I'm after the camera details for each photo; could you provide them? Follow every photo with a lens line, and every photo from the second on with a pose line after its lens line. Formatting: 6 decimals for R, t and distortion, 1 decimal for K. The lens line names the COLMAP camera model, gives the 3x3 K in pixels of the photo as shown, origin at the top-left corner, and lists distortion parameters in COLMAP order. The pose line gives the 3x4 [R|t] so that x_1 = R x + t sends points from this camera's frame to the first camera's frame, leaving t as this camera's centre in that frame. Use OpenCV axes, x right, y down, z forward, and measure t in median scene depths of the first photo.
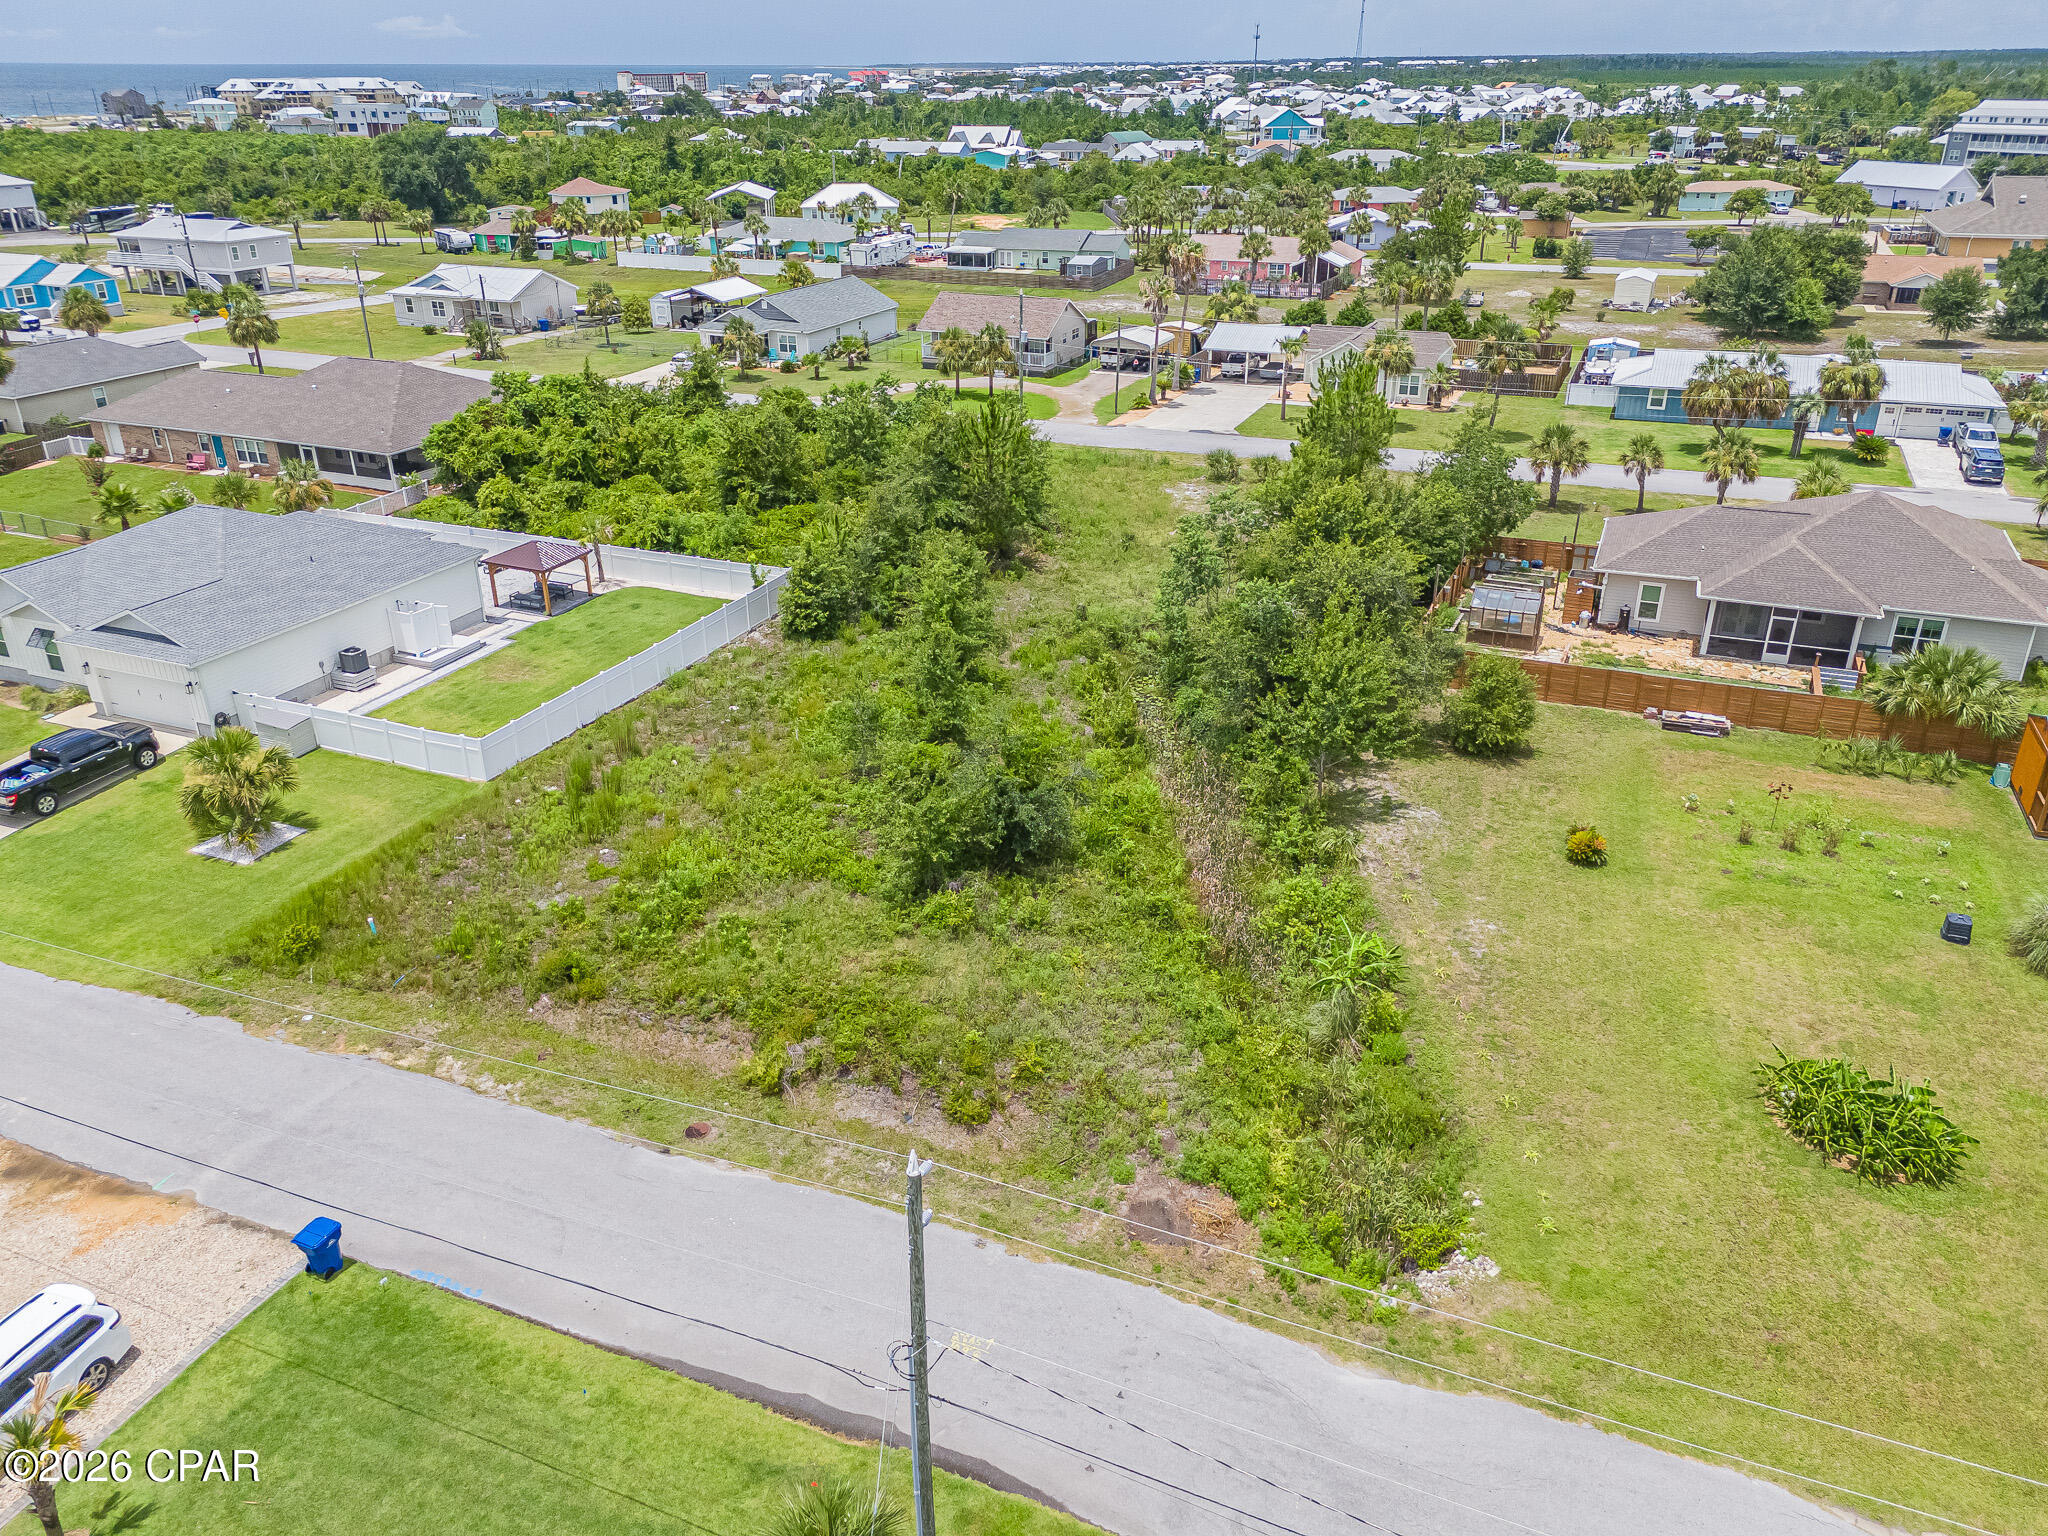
lens RADIAL K [[1505.8, 0, 1027.1], [0, 1505.8, 767.1], [0, 0, 1]] dist [0.063529, -0.048443]
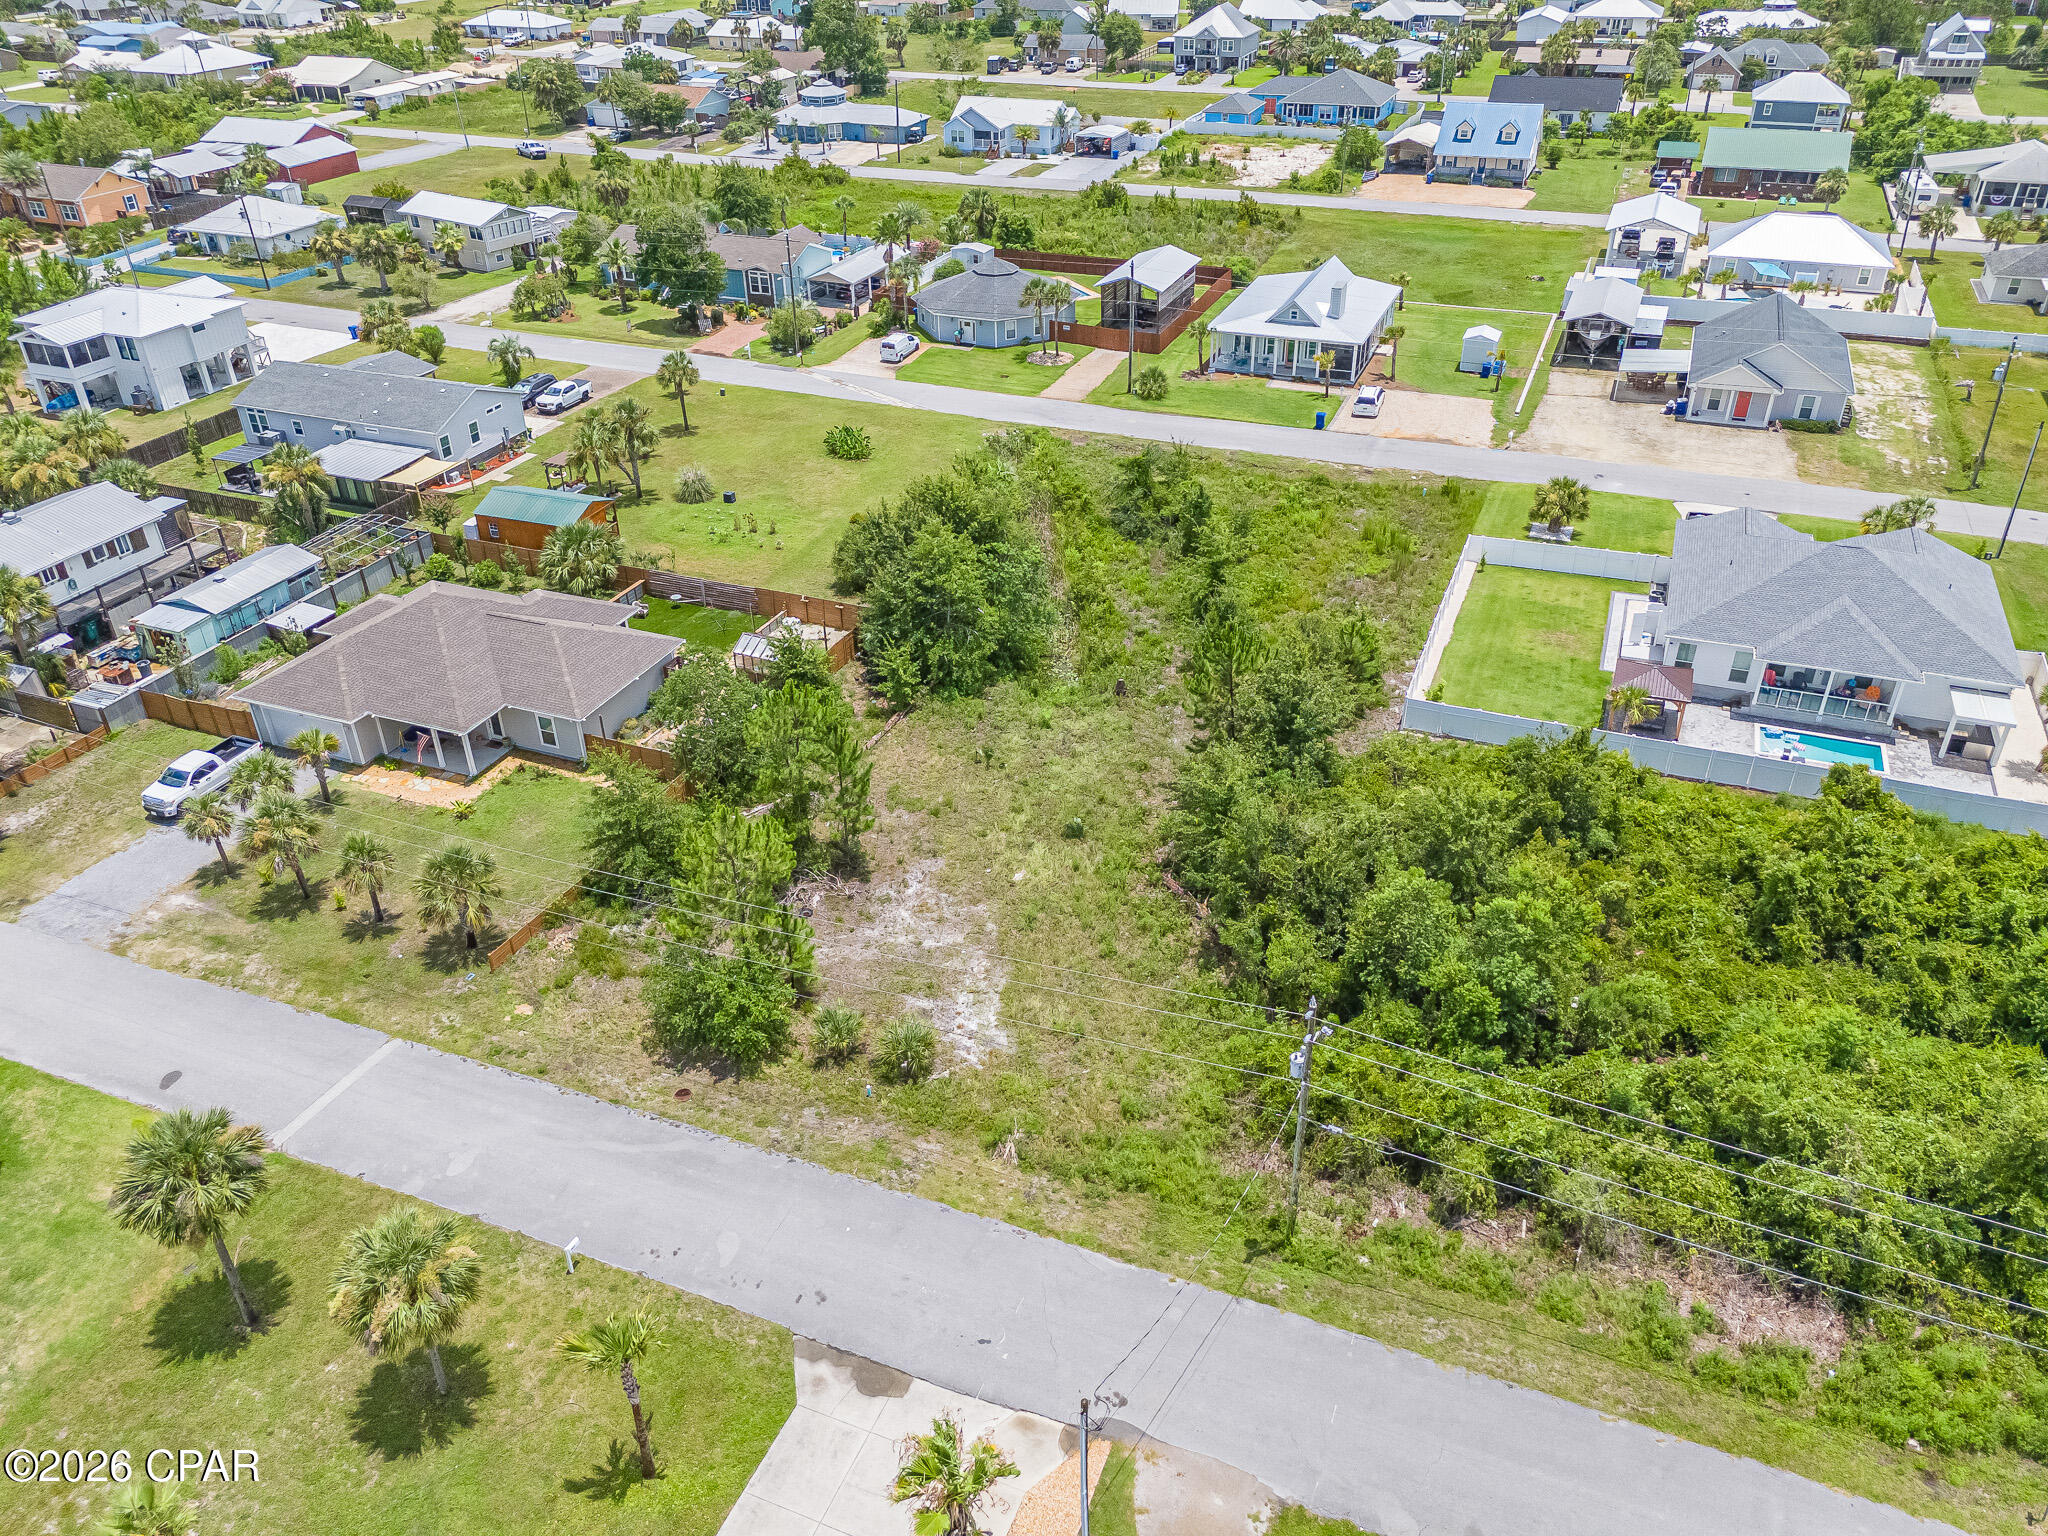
lens RADIAL K [[1512.9, 0, 1027.0], [0, 1512.9, 758.8], [0, 0, 1]] dist [0.067758, -0.060477]
pose [[-0.999728, 0.023182, -0.002450, 0.093534], [0.010749, 0.551662, 0.833999, -0.854585], [0.020685, 0.833746, -0.551761, 1.404541]]
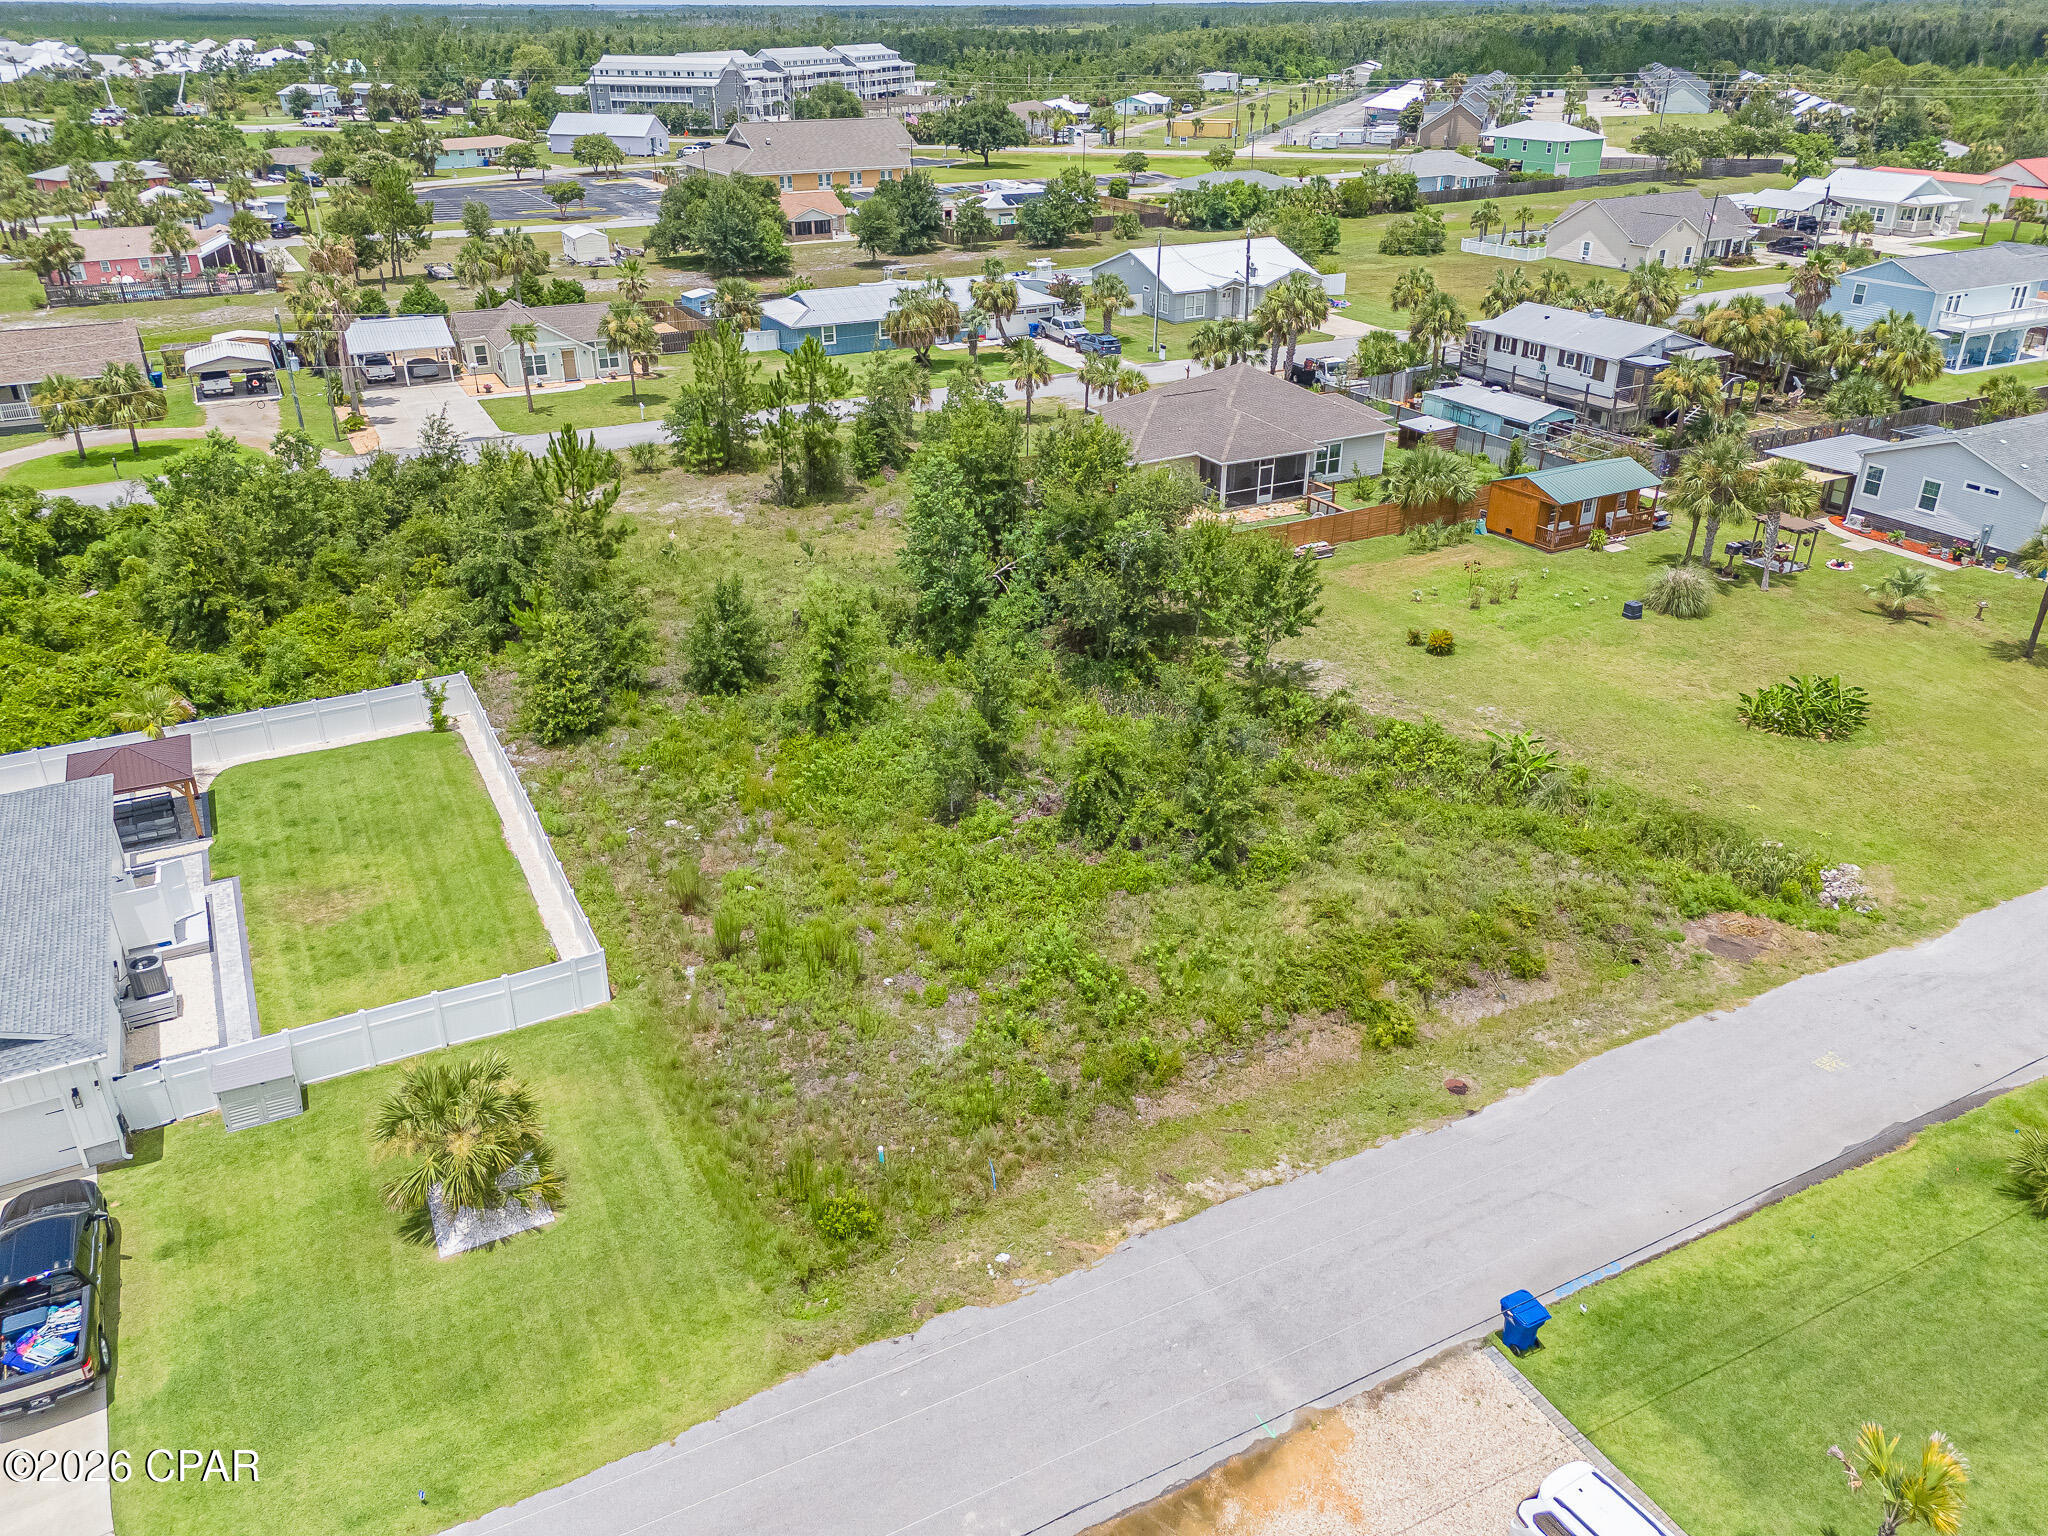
lens RADIAL K [[1512.9, 0, 1027.0], [0, 1512.9, 758.8], [0, 0, 1]] dist [0.067758, -0.060477]
pose [[0.637356, -0.340274, 0.691368, -0.474026], [0.326845, 0.931888, 0.157342, -0.104048], [-0.697818, 0.125688, 0.705162, 0.197785]]
